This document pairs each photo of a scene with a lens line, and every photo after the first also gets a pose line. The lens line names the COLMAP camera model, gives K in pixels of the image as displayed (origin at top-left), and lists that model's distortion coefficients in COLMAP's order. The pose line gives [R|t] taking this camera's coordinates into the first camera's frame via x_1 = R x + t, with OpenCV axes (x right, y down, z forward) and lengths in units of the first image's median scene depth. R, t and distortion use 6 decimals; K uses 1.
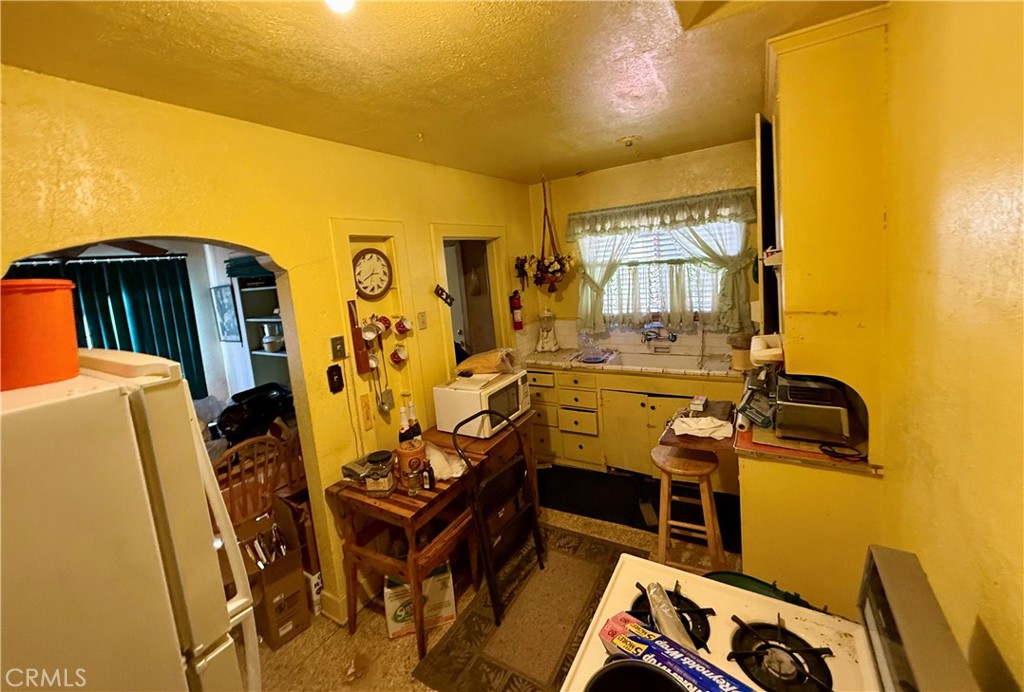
lens RADIAL K [[415.7, 0, 510.3], [0, 415.7, 308.2], [0, 0, 1]] dist [-0.000682, -0.000044]
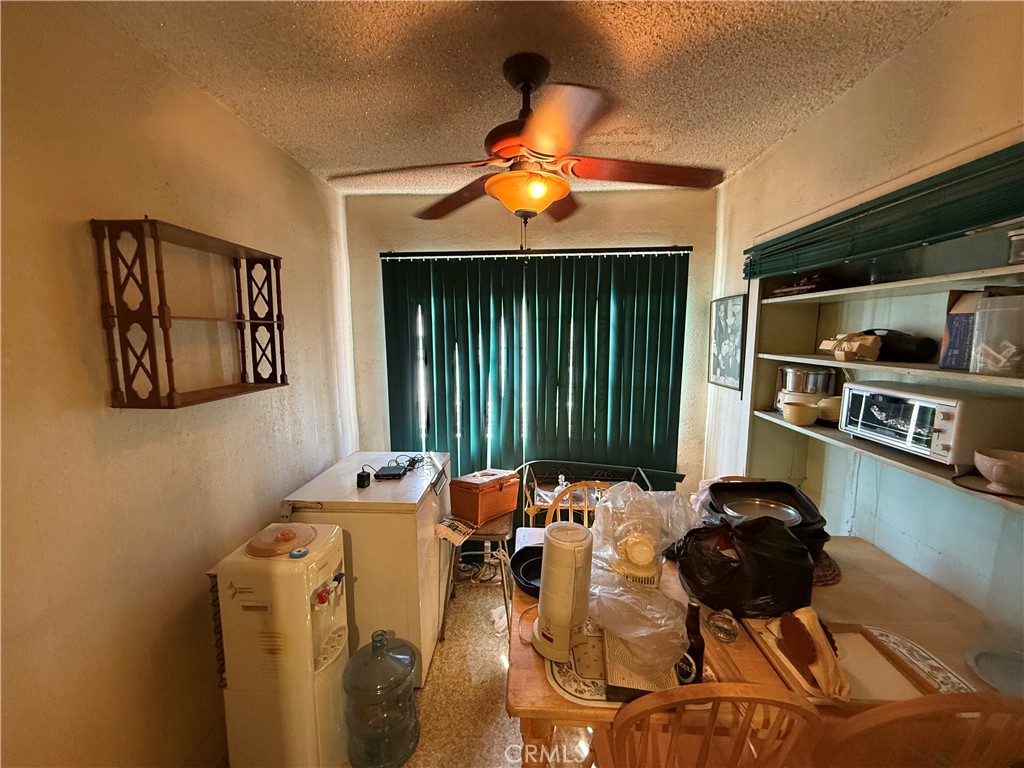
lens RADIAL K [[411.8, 0, 510.6], [0, 411.8, 383.1], [0, 0, 1]] dist [-0.000180, 0.000183]
pose [[0.486748, 0.197714, -0.850874, -0.307521], [-0.137895, 0.979228, 0.148655, 0.028164], [0.862590, 0.044973, 0.503900, 0.417178]]
